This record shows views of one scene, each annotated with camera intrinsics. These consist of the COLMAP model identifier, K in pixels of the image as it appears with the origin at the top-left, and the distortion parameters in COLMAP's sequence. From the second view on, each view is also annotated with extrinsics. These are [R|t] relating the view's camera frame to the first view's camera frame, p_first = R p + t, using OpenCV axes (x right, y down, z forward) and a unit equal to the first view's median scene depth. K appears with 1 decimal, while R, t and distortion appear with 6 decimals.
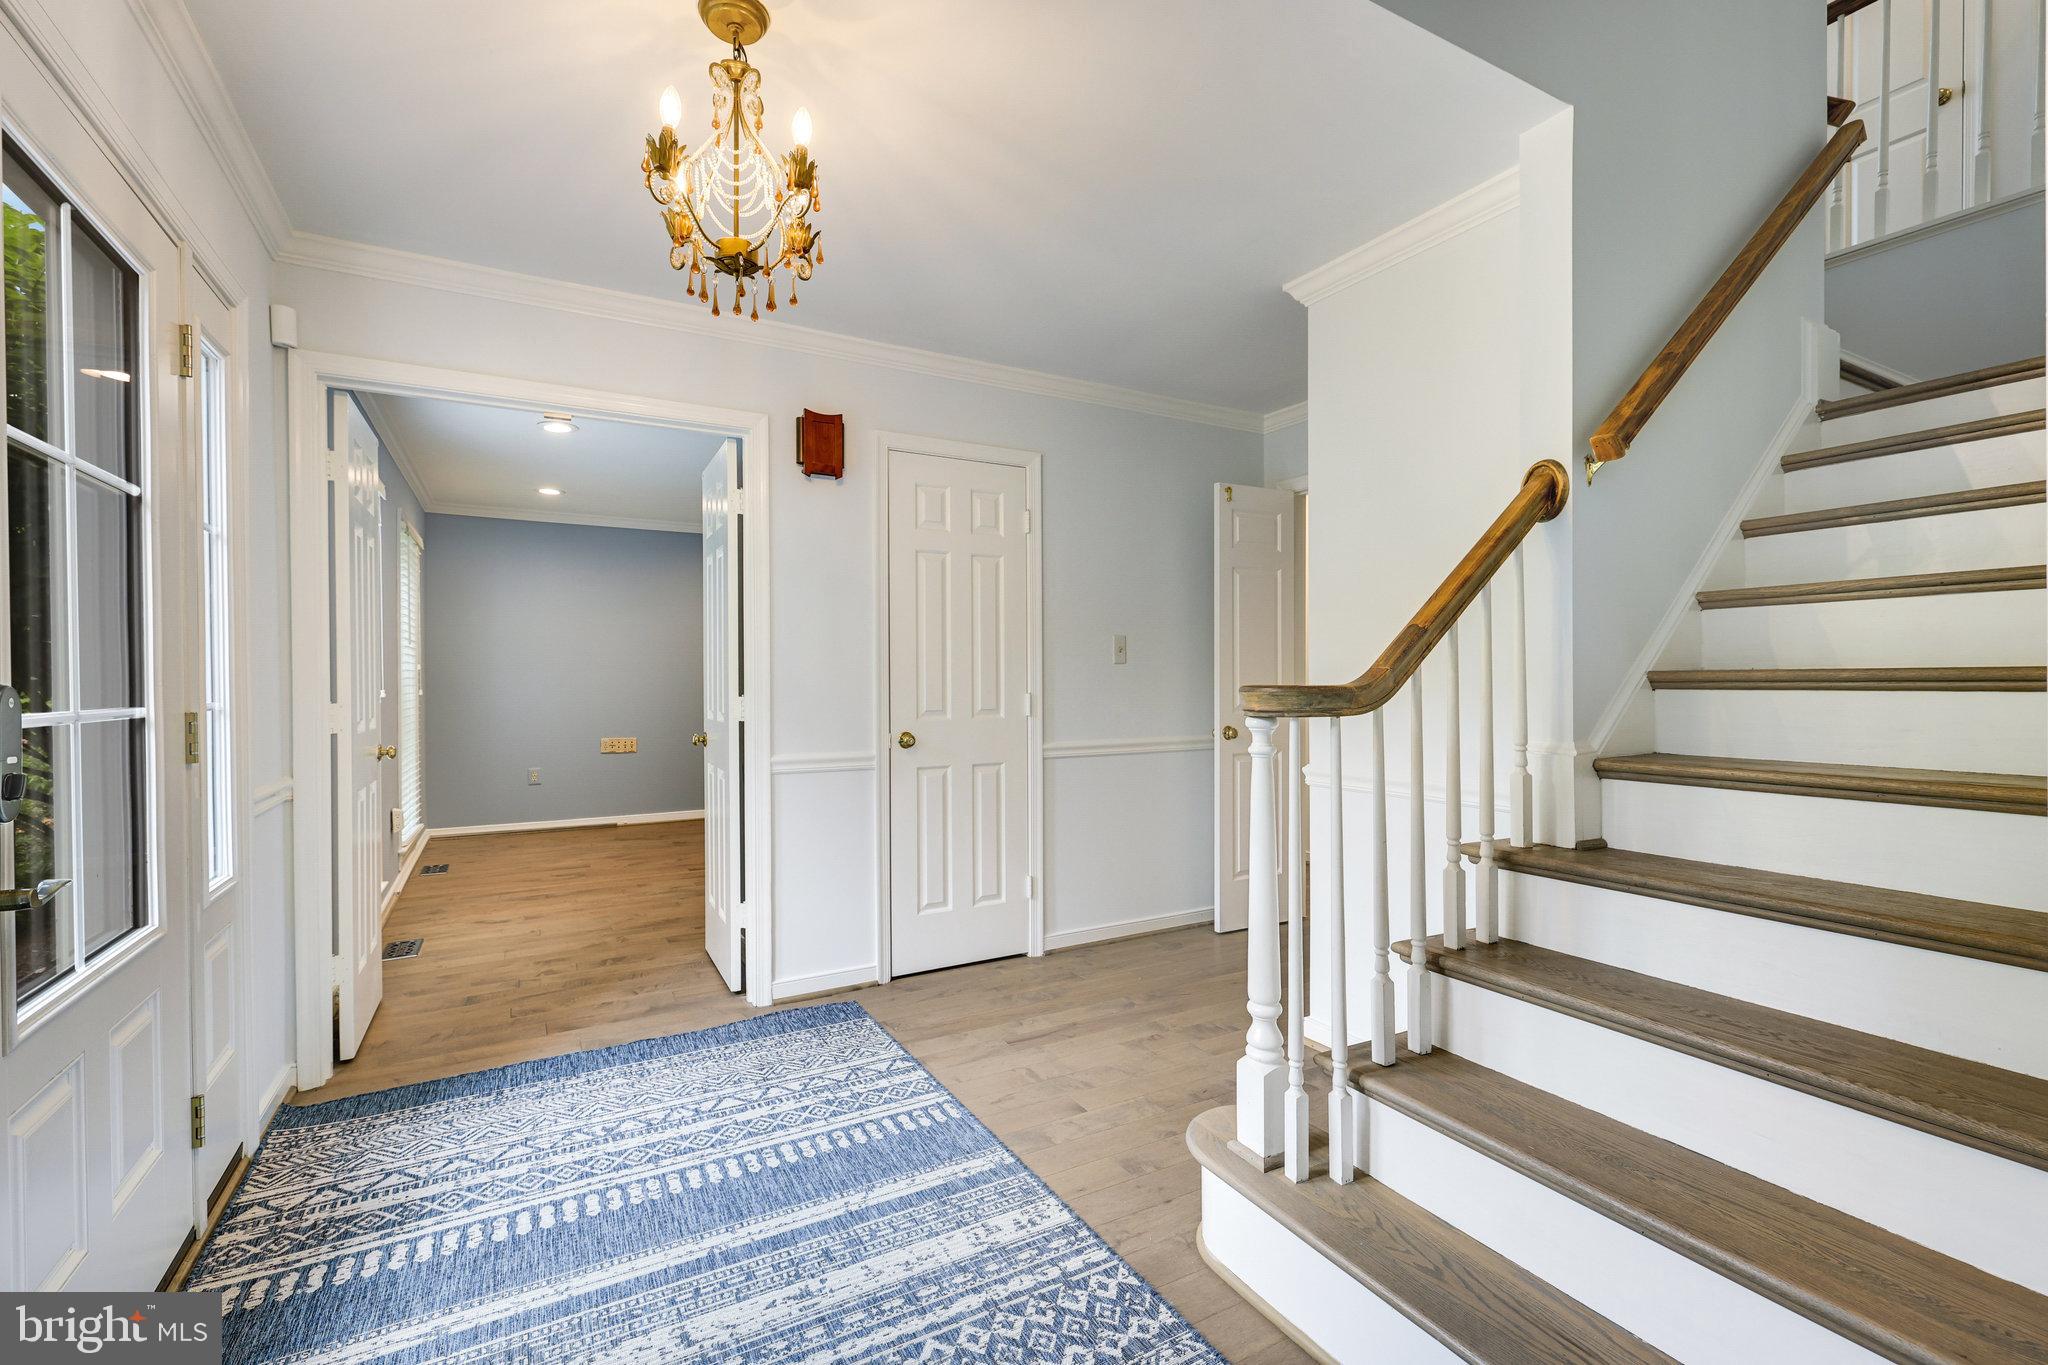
lens RADIAL K [[900.1, 0, 1026.1], [0, 900.1, 686.0], [0, 0, 1]] dist [0.002683, 0.000080]
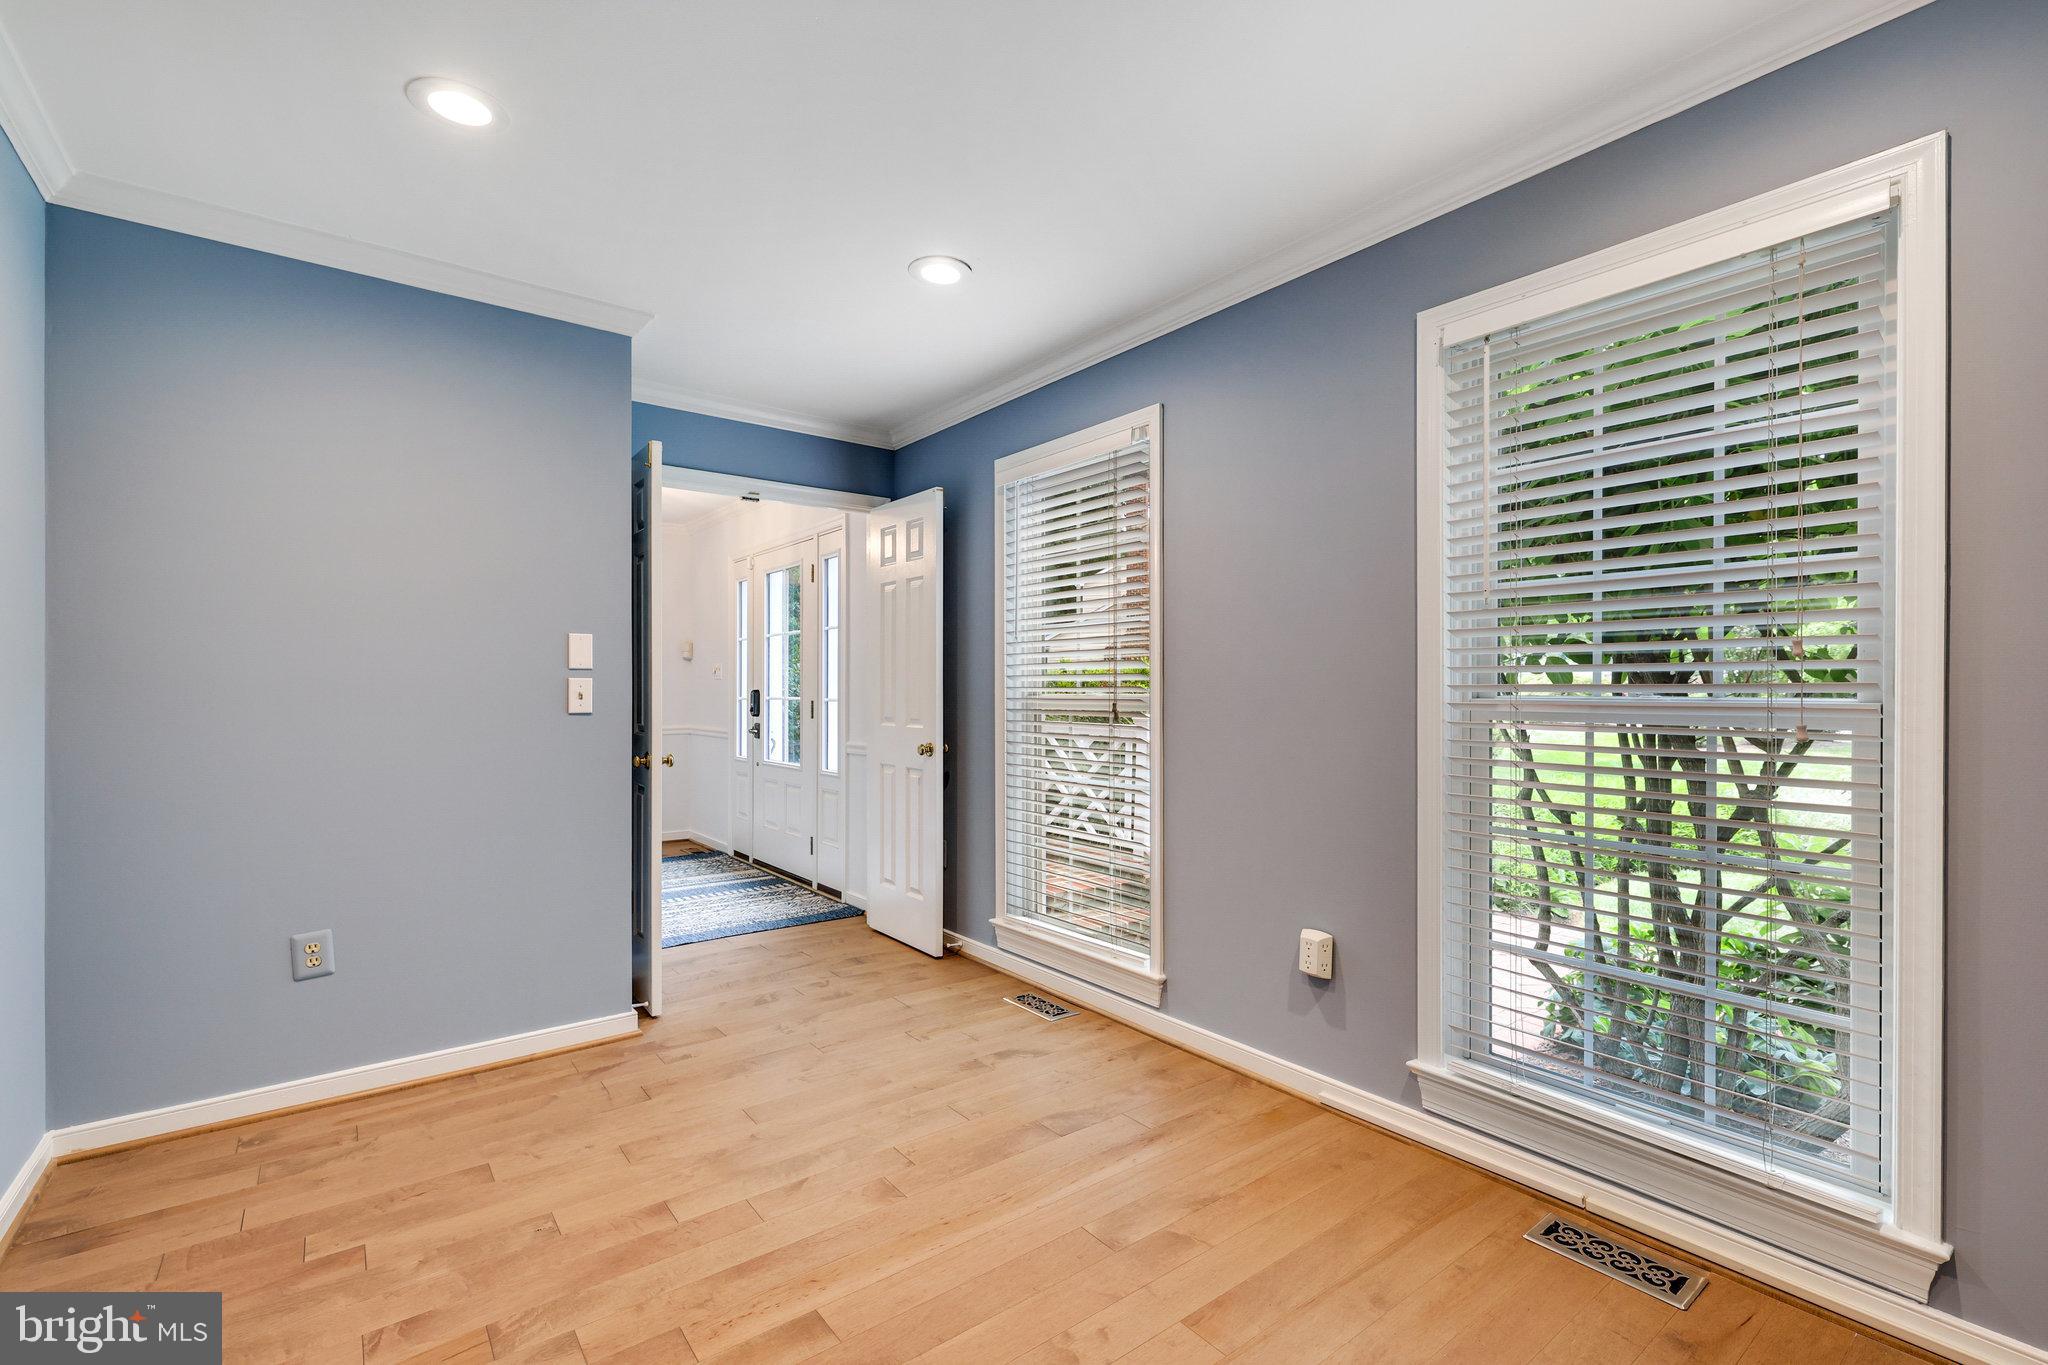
lens RADIAL K [[900.1, 0, 1026.1], [0, 900.1, 686.0], [0, 0, 1]] dist [0.002683, 0.000080]
pose [[-0.989725, 0.003244, -0.142948, -0.660890], [0.002209, 0.999970, 0.007396, -0.015426], [0.142967, 0.007005, -0.989703, 2.161440]]
